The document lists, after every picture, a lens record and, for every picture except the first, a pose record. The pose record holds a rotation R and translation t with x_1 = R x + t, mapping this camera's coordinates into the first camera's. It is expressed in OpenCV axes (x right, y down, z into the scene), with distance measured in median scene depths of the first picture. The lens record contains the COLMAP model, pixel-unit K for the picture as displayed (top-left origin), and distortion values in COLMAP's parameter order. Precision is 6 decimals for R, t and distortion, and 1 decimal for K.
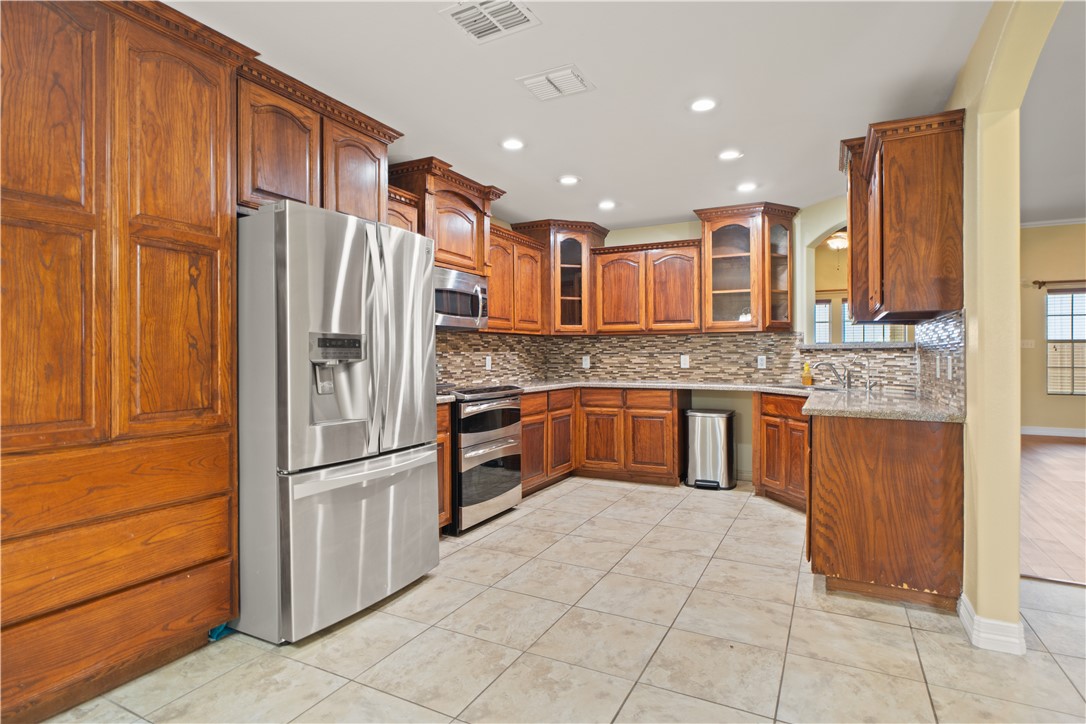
lens RADIAL K [[575.0, 0, 521.3], [0, 575.0, 352.0], [0, 0, 1]] dist [-0.004609, 0.002205]
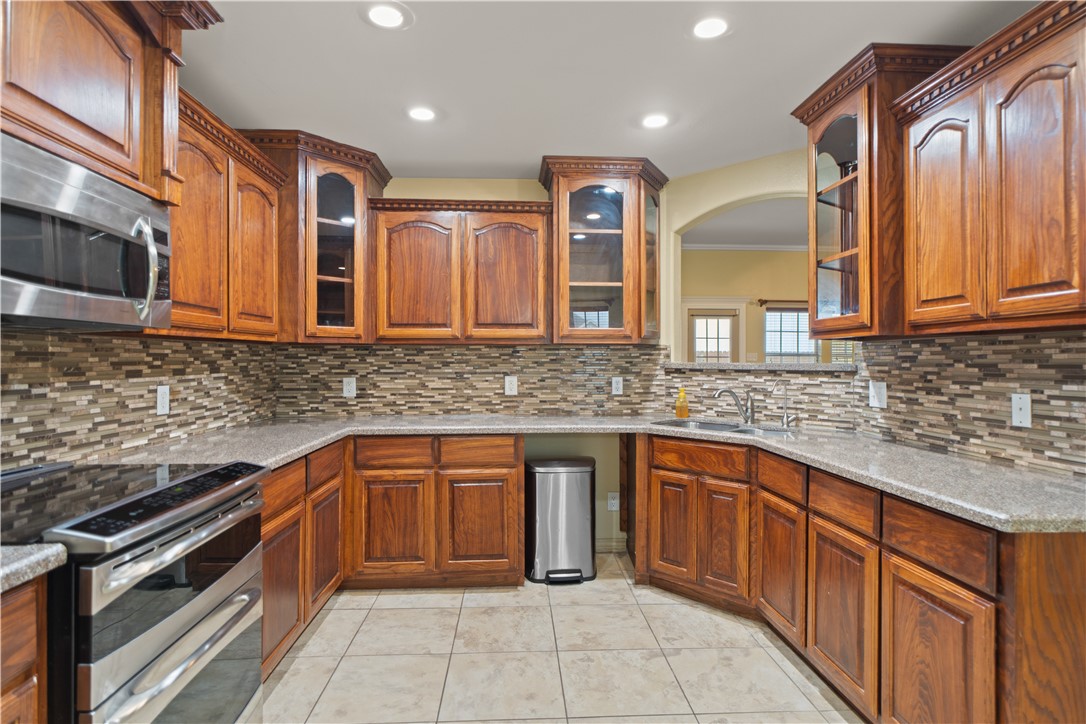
lens RADIAL K [[575.0, 0, 545.2], [0, 575.0, 354.5], [0, 0, 1]] dist [-0.004609, 0.002205]
pose [[0.843545, 0.006151, 0.537024, -0.047440], [-0.004766, 0.999981, -0.003967, -0.018857], [-0.537038, 0.000787, 0.843558, 0.446093]]
